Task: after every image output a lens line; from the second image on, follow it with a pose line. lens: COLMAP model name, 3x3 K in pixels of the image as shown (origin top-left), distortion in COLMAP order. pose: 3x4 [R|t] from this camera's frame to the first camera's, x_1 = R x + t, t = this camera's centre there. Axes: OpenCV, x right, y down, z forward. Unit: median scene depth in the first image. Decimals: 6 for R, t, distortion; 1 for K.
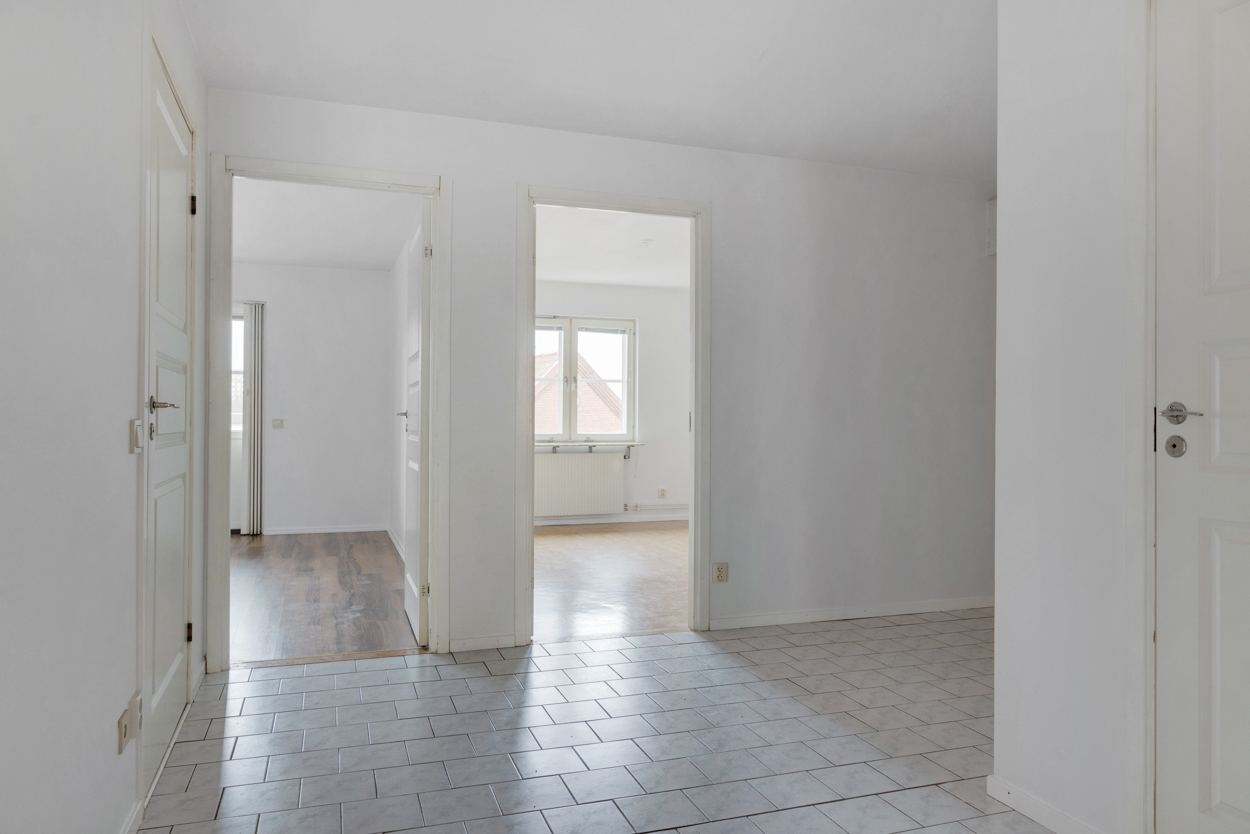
lens RADIAL K [[846.6, 0, 625.0], [0, 846.6, 417.0], [0, 0, 1]] dist [-0.005238, -0.001941]
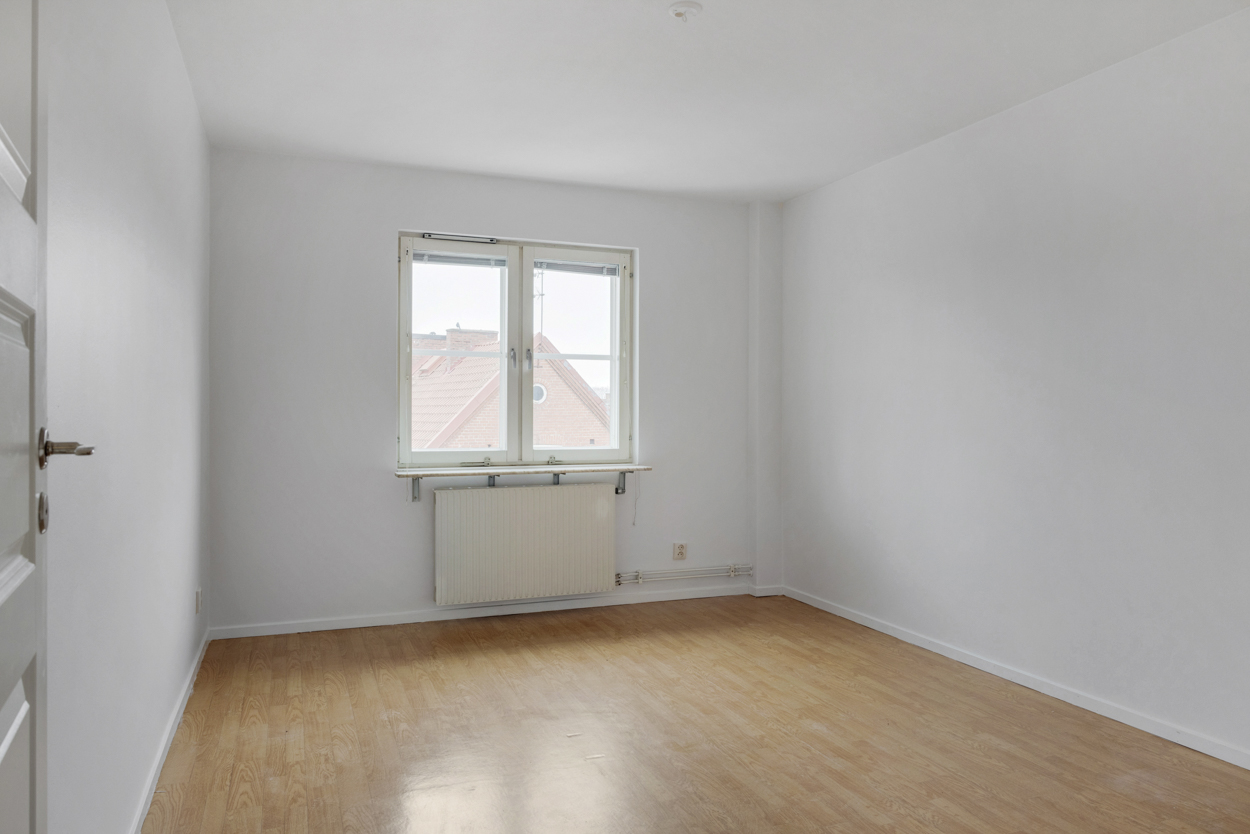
lens RADIAL K [[846.6, 0, 625.0], [0, 846.6, 417.0], [0, 0, 1]] dist [-0.005238, -0.001941]
pose [[0.998493, 0.000650, 0.054867, -0.025881], [-0.002046, 0.999676, 0.025383, -0.016691], [-0.054832, -0.025457, 0.998171, 0.432252]]
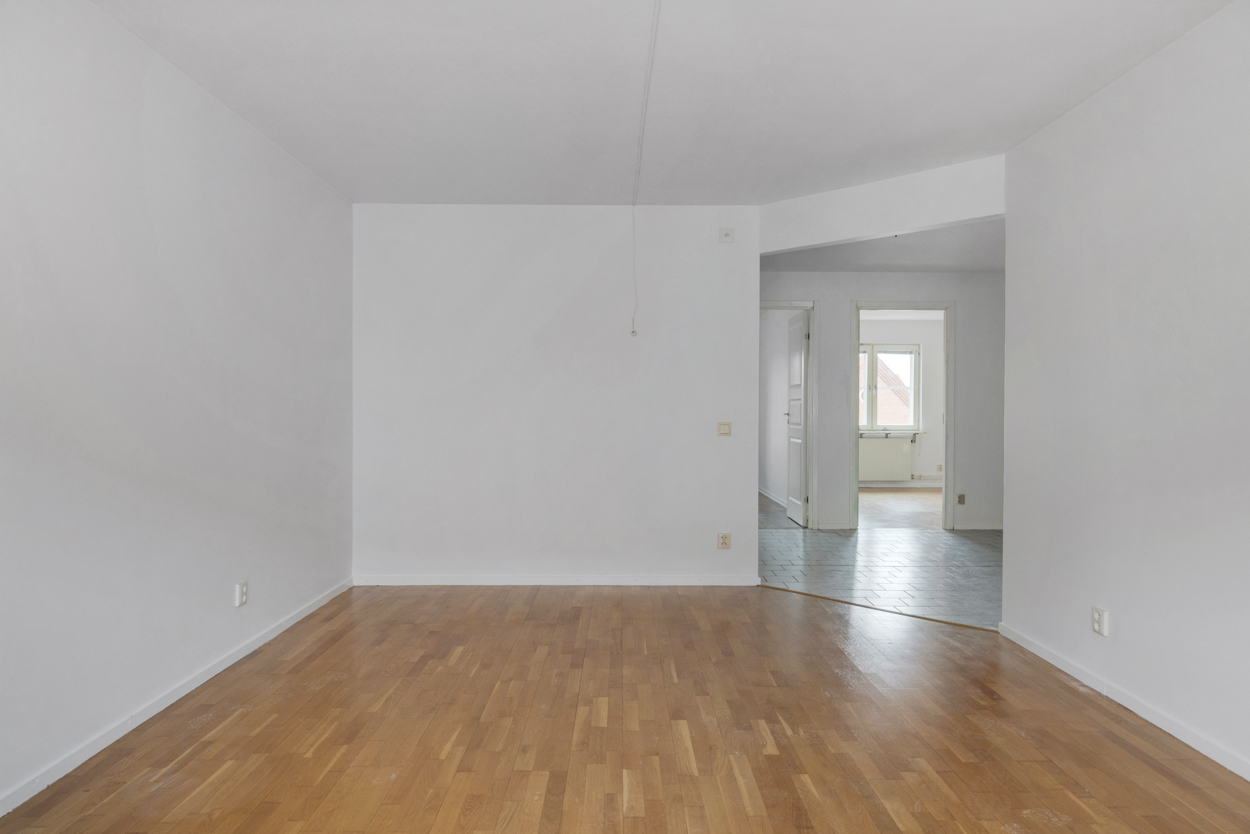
lens RADIAL K [[868.0, 0, 625.0], [0, 868.0, 417.0], [0, 0, 1]] dist [-0.008721, -0.002900]
pose [[0.945850, 0.001705, -0.324600, 0.016807], [0.002217, 0.999929, 0.011712, -0.011852], [0.324597, -0.011798, 0.945779, -0.532787]]
